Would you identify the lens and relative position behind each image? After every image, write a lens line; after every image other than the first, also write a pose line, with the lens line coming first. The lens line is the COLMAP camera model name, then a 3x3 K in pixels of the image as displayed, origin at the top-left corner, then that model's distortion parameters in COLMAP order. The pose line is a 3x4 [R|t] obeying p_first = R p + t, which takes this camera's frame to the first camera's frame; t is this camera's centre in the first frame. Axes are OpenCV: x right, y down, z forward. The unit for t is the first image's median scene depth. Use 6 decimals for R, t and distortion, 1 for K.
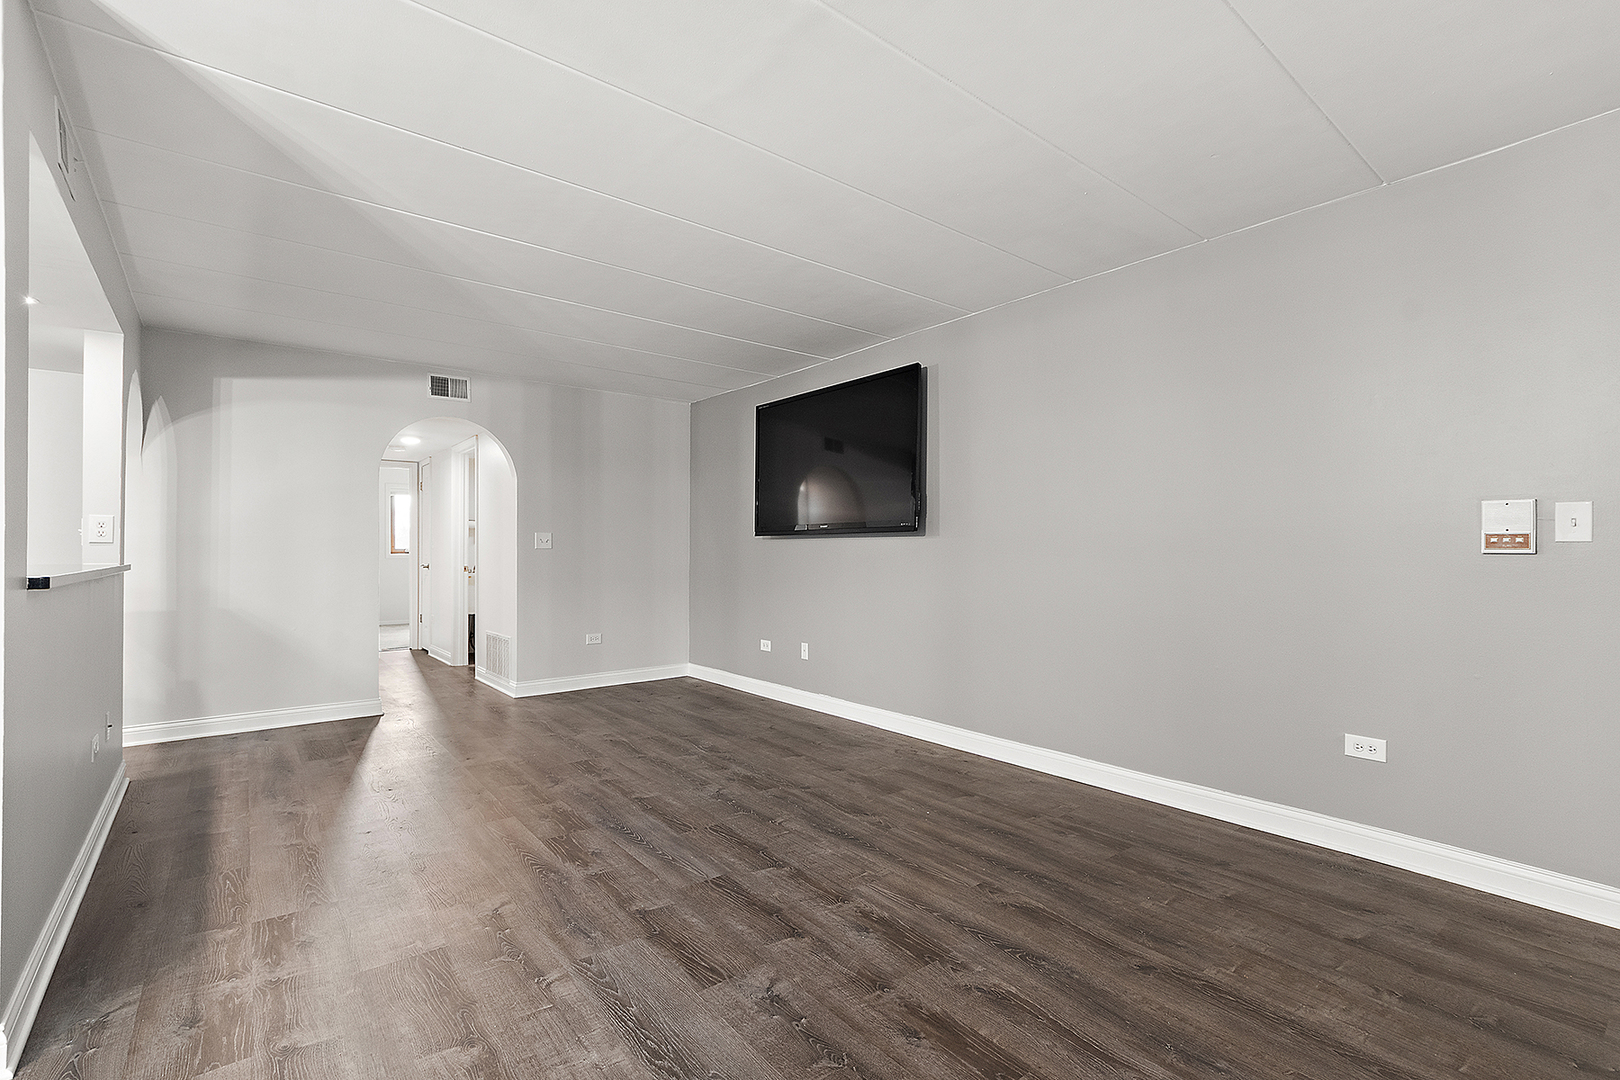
lens RADIAL K [[728.7, 0, 811.7], [0, 728.7, 546.3], [0, 0, 1]] dist [-0.003268, -0.000463]
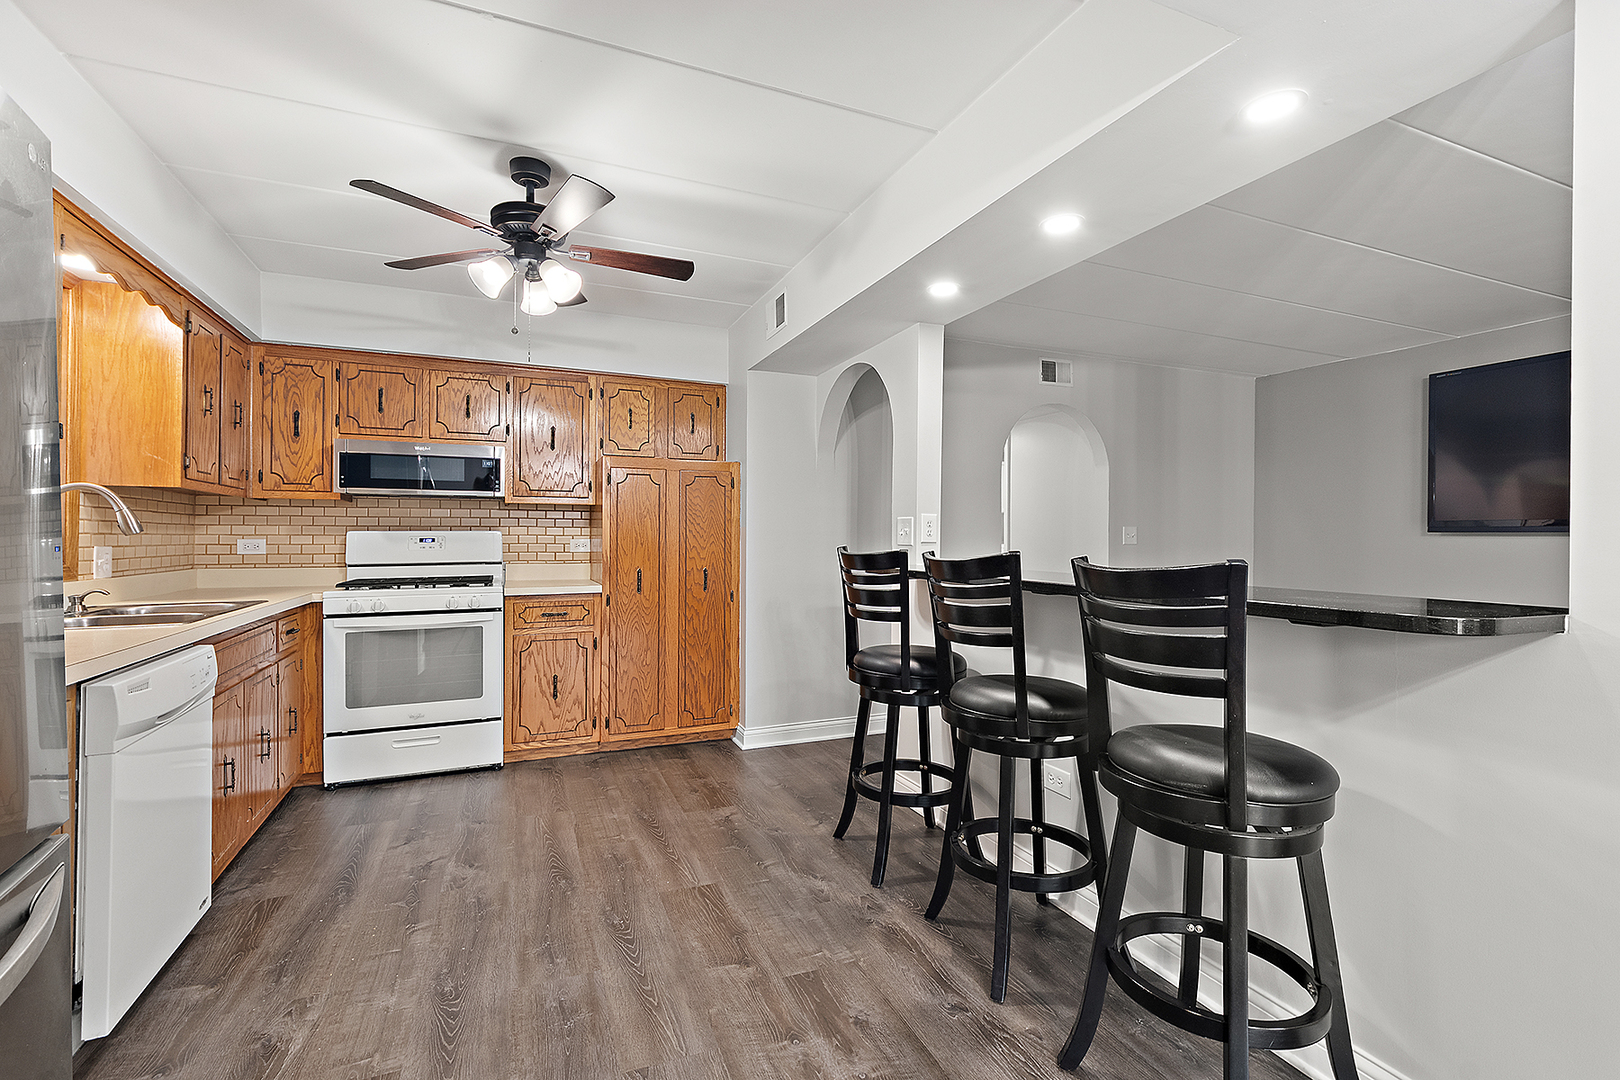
lens RADIAL K [[719.9, 0, 811.7], [0, 719.9, 532.7], [0, 0, 1]] dist [-0.000504, -0.000119]
pose [[0.961011, 0.005201, -0.276460, -0.668880], [-0.004738, 0.999986, 0.002343, -0.015130], [0.276468, -0.000941, 0.961023, 0.028263]]
